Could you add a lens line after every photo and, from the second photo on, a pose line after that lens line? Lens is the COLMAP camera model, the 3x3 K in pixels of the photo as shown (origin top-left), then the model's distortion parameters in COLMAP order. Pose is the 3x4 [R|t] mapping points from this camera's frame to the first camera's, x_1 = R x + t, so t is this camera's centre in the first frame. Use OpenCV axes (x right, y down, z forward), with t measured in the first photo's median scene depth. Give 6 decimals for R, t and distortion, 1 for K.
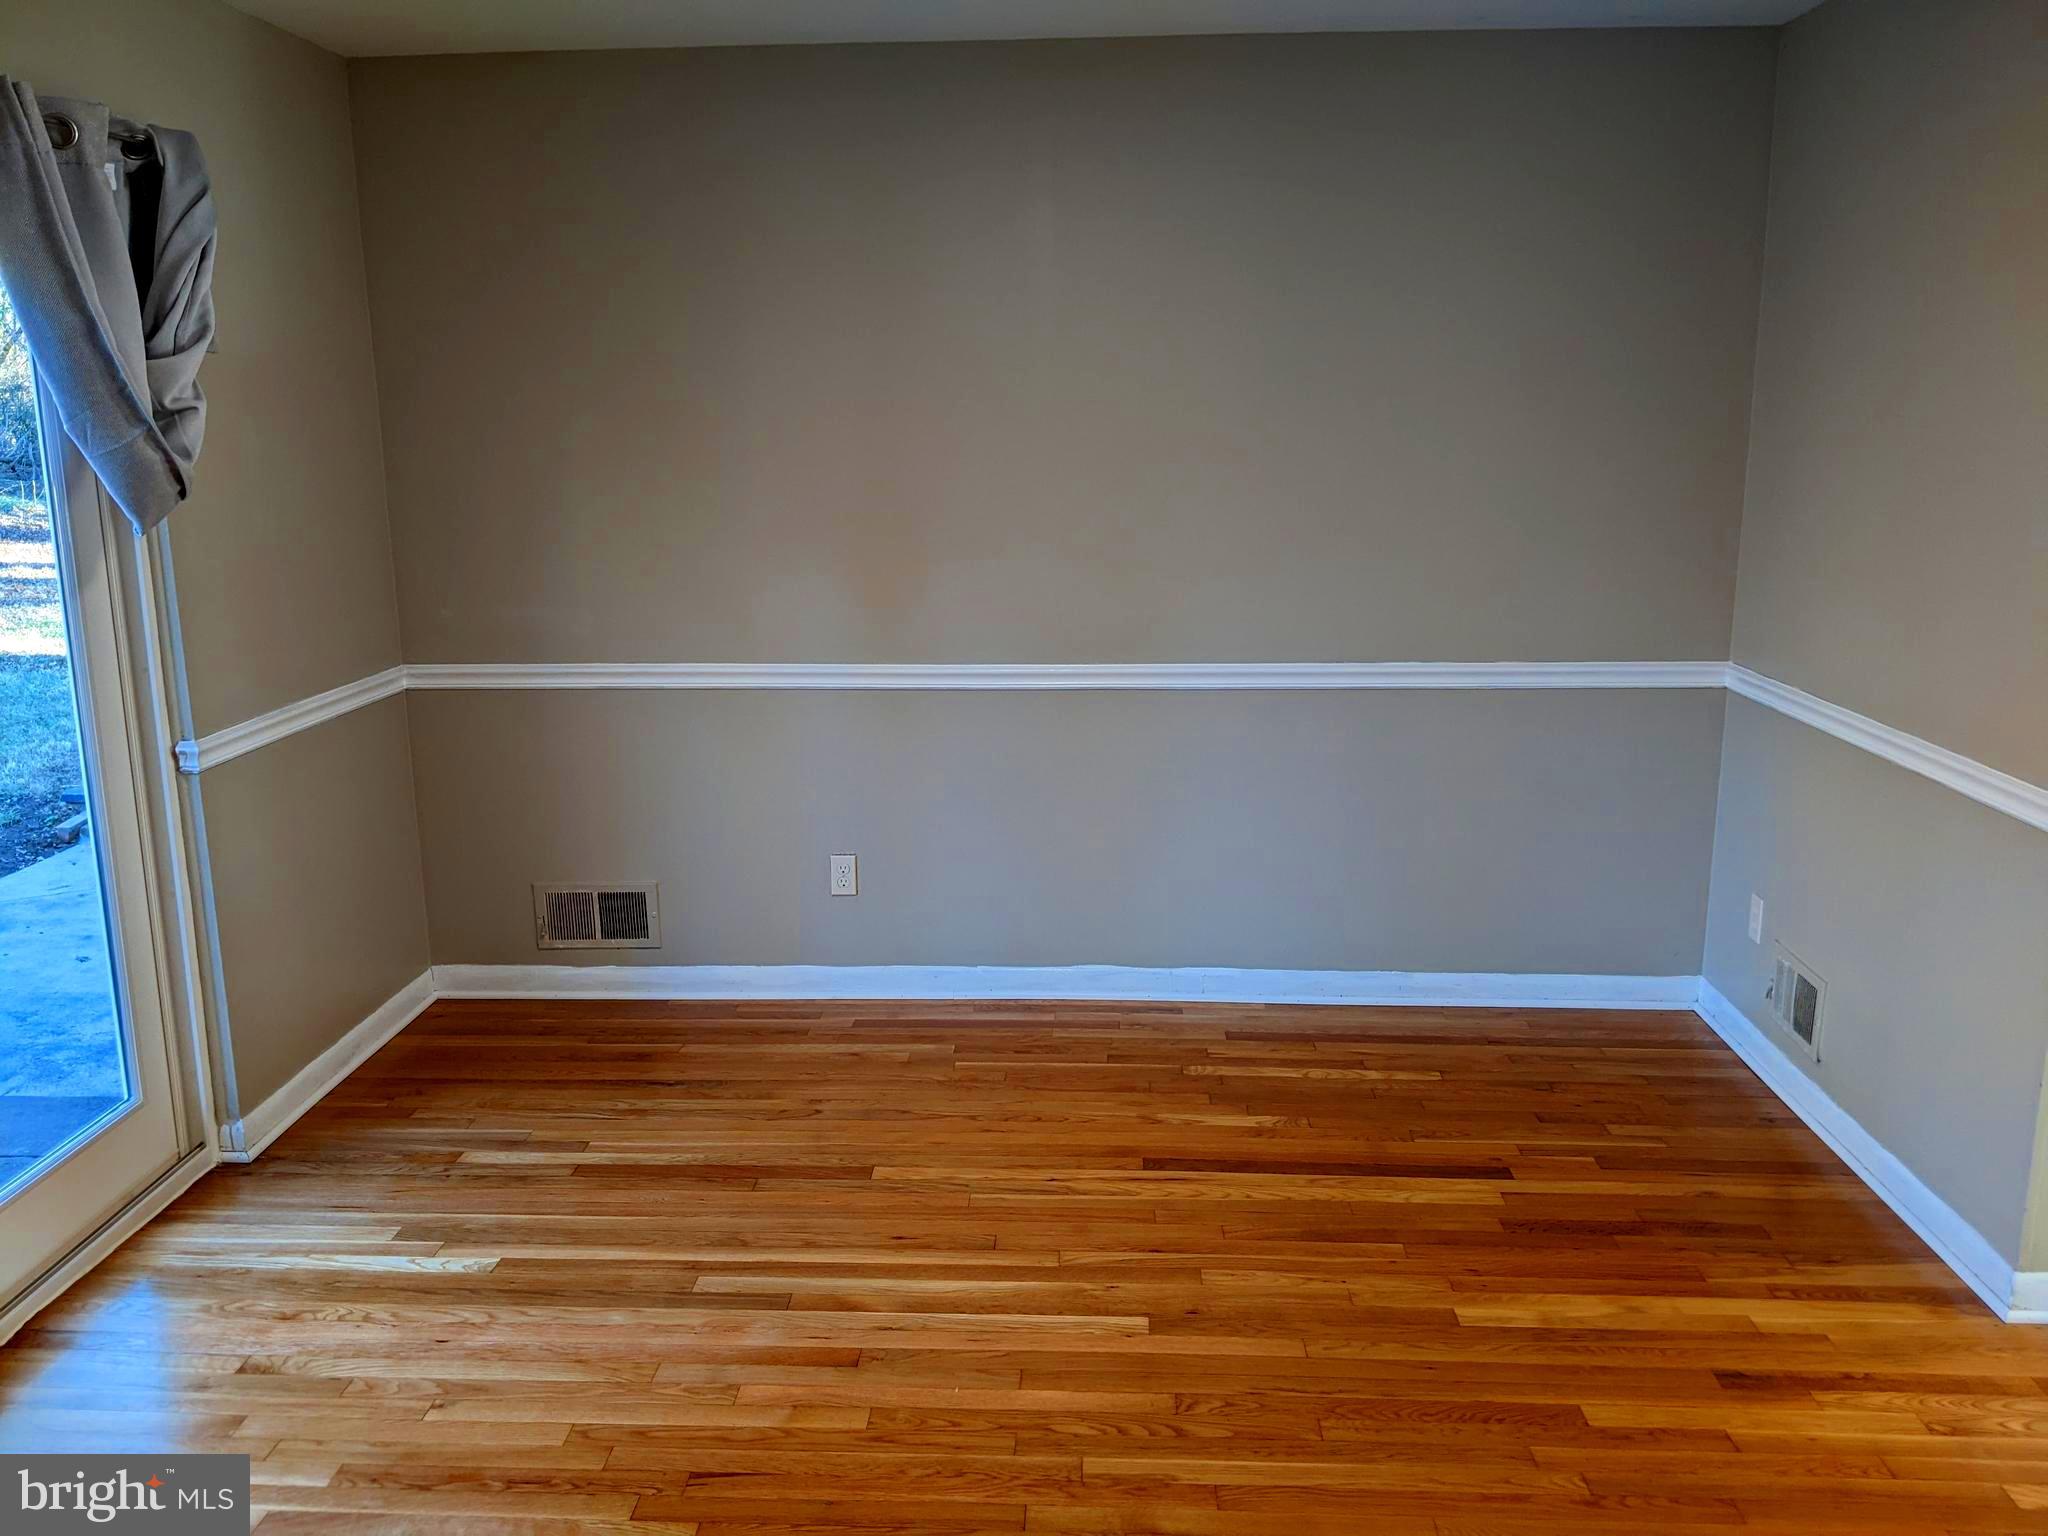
lens RADIAL K [[1629.6, 0, 1019.2], [0, 1629.6, 770.2], [0, 0, 1]] dist [0.067539, -0.101167]
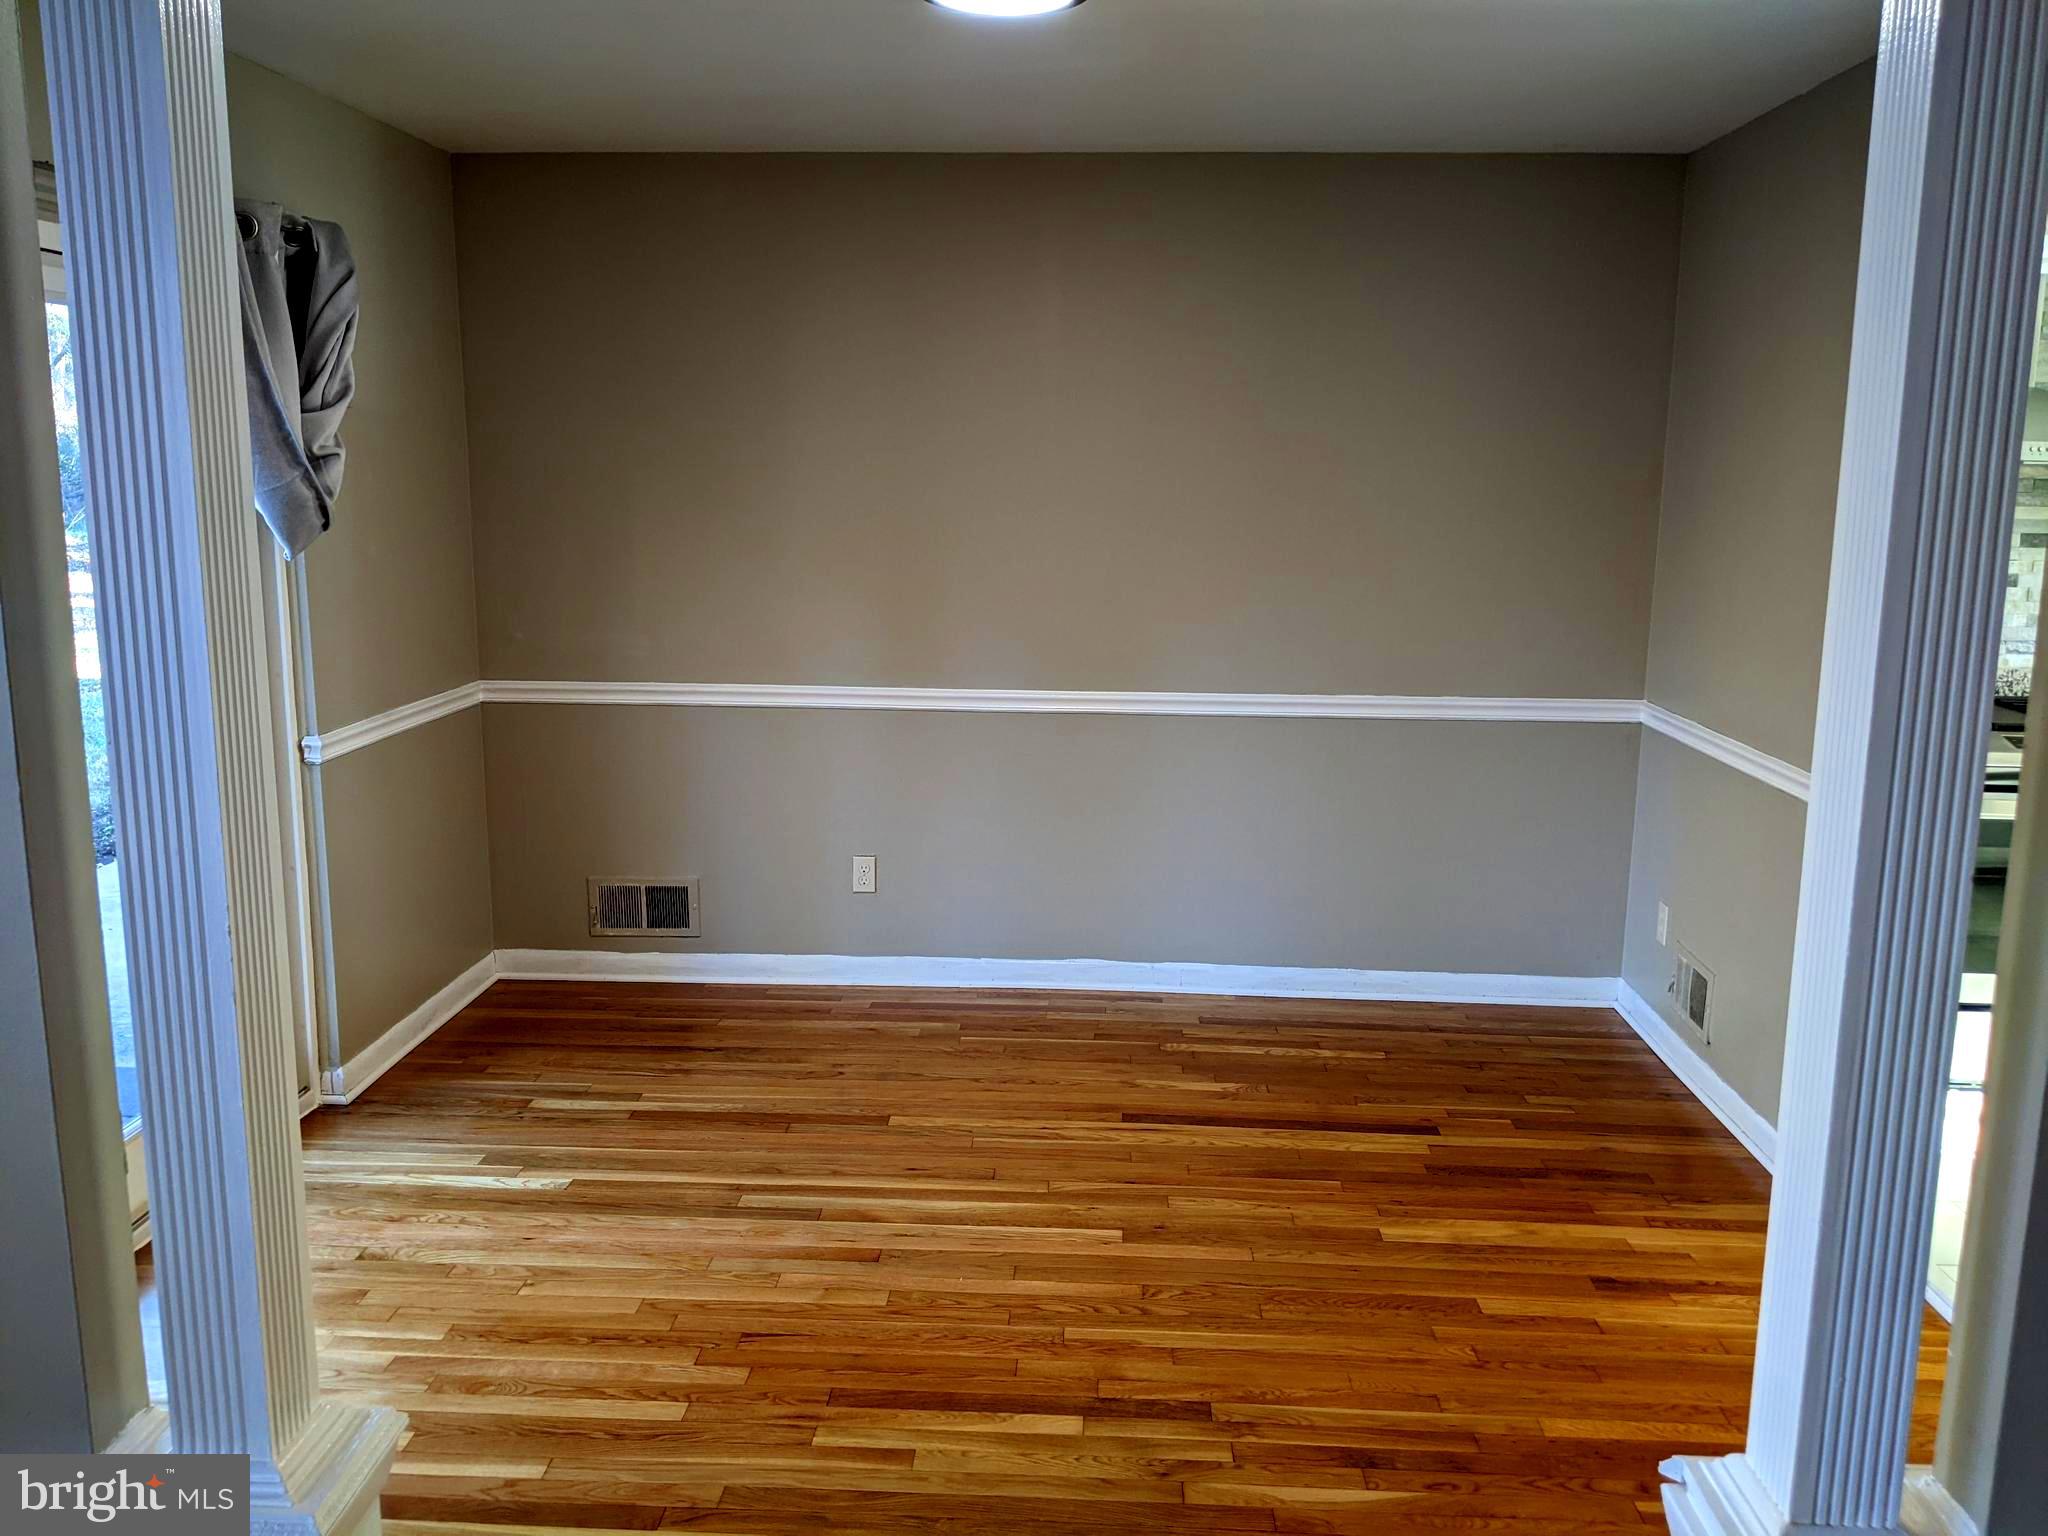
lens RADIAL K [[1629.6, 0, 1019.6], [0, 1629.6, 767.6], [0, 0, 1]] dist [0.067539, -0.101167]
pose [[0.999789, 0.020555, -0.000079, -0.002249], [-0.020547, 0.999265, -0.032371, 0.033761], [-0.000586, 0.032365, 0.999476, -0.176590]]
